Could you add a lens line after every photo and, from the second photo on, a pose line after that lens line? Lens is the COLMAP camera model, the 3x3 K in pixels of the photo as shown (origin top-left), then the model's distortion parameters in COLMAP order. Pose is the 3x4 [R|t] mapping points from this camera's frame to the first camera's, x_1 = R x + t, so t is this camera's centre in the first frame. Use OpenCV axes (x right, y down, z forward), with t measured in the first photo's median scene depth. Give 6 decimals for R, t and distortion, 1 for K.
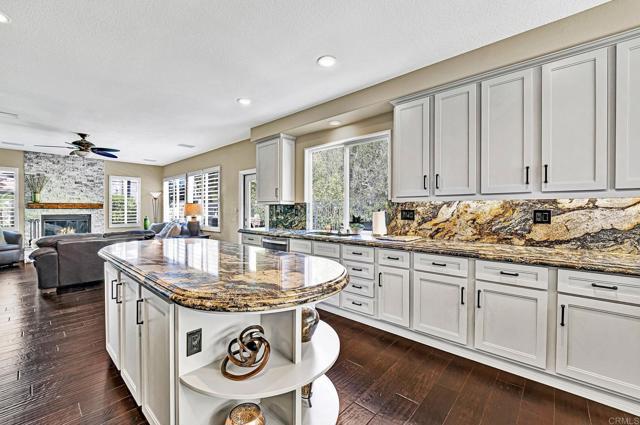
lens RADIAL K [[263.6, 0, 315.5], [0, 263.6, 210.1], [0, 0, 1]] dist [-0.007224, -0.001231]
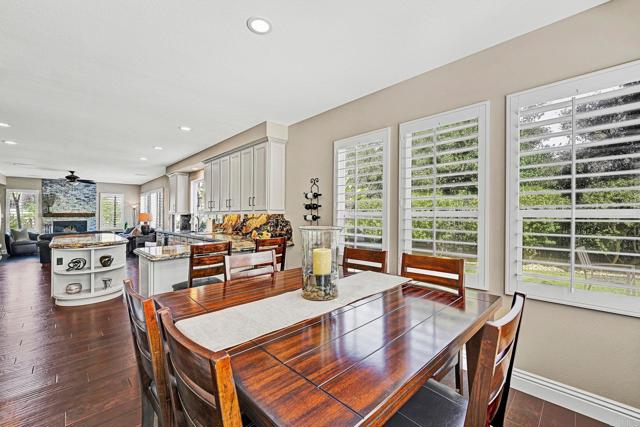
lens RADIAL K [[260.1, 0, 312.1], [0, 260.1, 208.0], [0, 0, 1]] dist [-0.005425, -0.000366]
pose [[0.997328, -0.008232, -0.072590, 0.813451], [0.006441, 0.999670, -0.024871, -0.016540], [0.072771, 0.024337, 0.997052, -0.557080]]
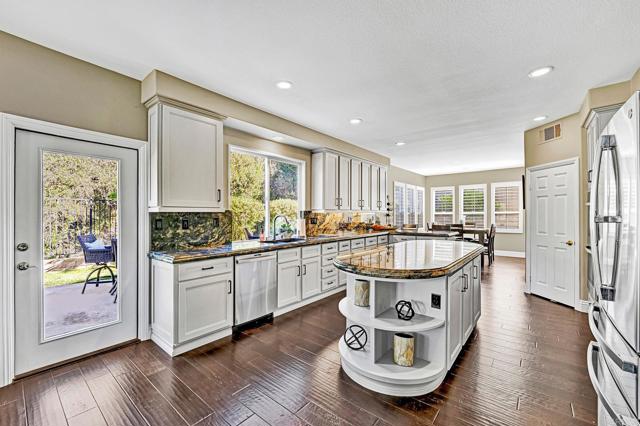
lens RADIAL K [[263.6, 0, 317.1], [0, 263.6, 213.5], [0, 0, 1]] dist [-0.007224, -0.001231]
pose [[-0.031112, 0.002719, 0.999512, -0.831573], [0.007608, 0.999968, -0.002483, -0.014297], [-0.999487, 0.007527, -0.031132, 0.724045]]
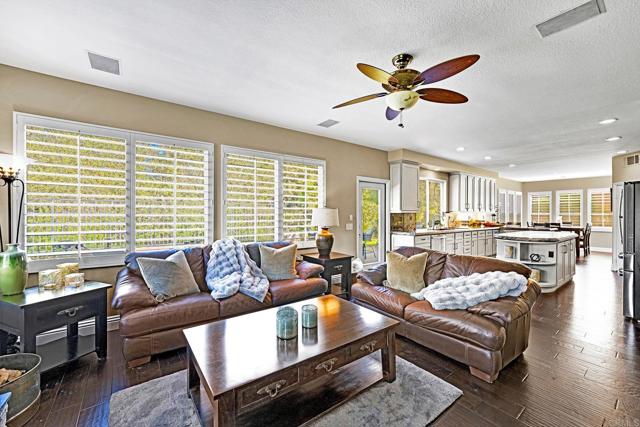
lens RADIAL K [[260.1, 0, 330.4], [0, 260.1, 212.2], [0, 0, 1]] dist [-0.005425, -0.000366]
pose [[0.175681, 0.006333, 0.984427, -1.504267], [-0.000575, 0.999980, -0.006330, -0.015093], [-0.984447, 0.000546, 0.175681, 1.161435]]
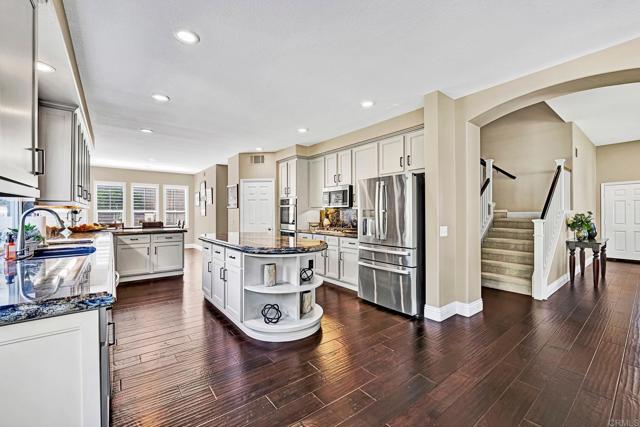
lens RADIAL K [[260.1, 0, 318.6], [0, 260.1, 215.2], [0, 0, 1]] dist [-0.005425, -0.000366]
pose [[-0.986705, -0.001108, 0.162519, -0.512471], [-0.000031, 0.999978, 0.006627, -0.000050], [-0.162523, 0.006534, -0.986683, 1.205463]]
